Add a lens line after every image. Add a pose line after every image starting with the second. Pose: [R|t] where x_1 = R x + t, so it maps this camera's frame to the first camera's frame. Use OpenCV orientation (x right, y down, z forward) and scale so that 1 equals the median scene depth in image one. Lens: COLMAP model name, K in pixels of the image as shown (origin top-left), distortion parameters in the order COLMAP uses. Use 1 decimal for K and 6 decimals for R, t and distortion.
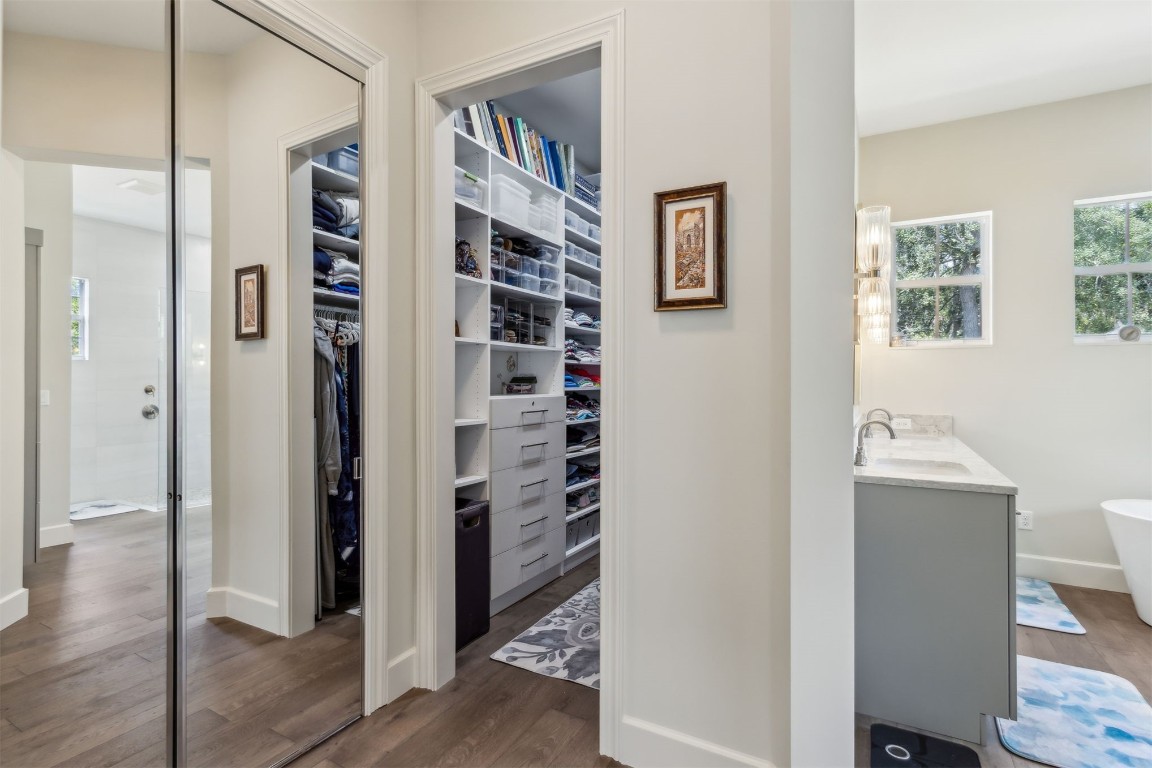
lens RADIAL K [[560.8, 0, 568.4], [0, 560.8, 380.6], [0, 0, 1]] dist [0.005660, 0.000519]
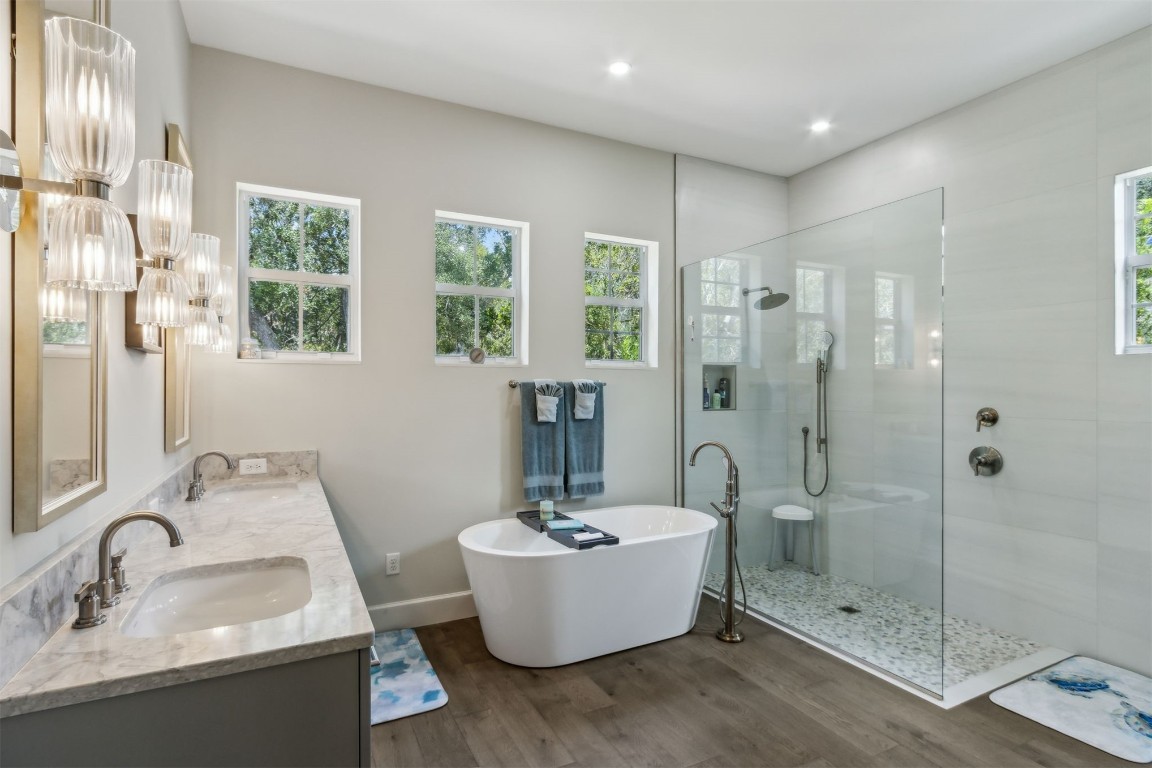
lens RADIAL K [[560.8, 0, 570.4], [0, 560.8, 385.4], [0, 0, 1]] dist [0.005660, 0.000519]
pose [[0.555932, 0.002572, 0.831224, 0.247743], [0.001193, 0.999992, -0.003892, -0.026042], [-0.831227, 0.003155, 0.555924, 0.295960]]
